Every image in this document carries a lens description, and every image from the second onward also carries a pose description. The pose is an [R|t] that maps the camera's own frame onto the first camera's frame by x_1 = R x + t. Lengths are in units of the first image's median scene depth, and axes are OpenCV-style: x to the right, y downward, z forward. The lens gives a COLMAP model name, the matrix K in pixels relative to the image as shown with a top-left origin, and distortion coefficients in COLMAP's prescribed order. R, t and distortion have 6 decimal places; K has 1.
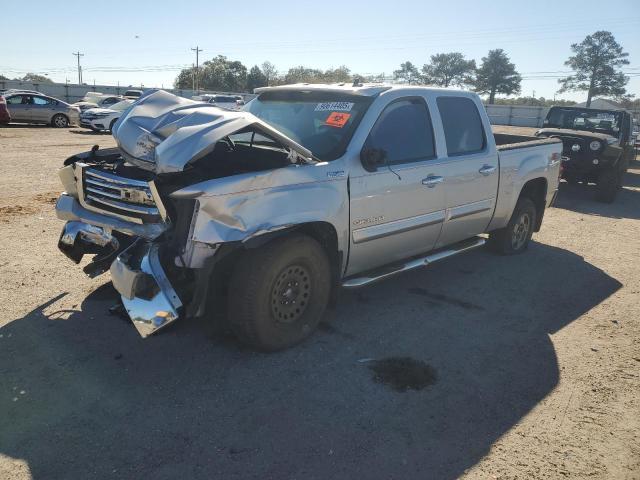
lens RADIAL K [[477.6, 0, 322.6], [0, 477.6, 236.3], [0, 0, 1]] dist [0.004761, -0.000059]
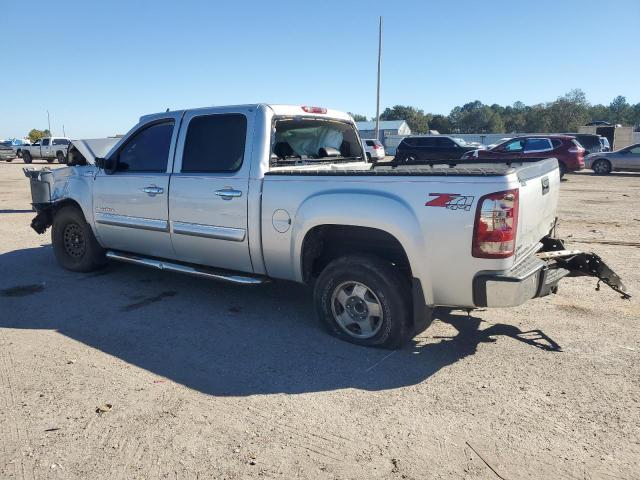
lens RADIAL K [[477.6, 0, 322.6], [0, 477.6, 236.3], [0, 0, 1]] dist [0.004761, -0.000059]
pose [[0.268274, 0.156853, -0.950487, 1.177276], [-0.260094, 0.961807, 0.085310, -0.175140], [0.927567, 0.224330, 0.298825, 0.883867]]
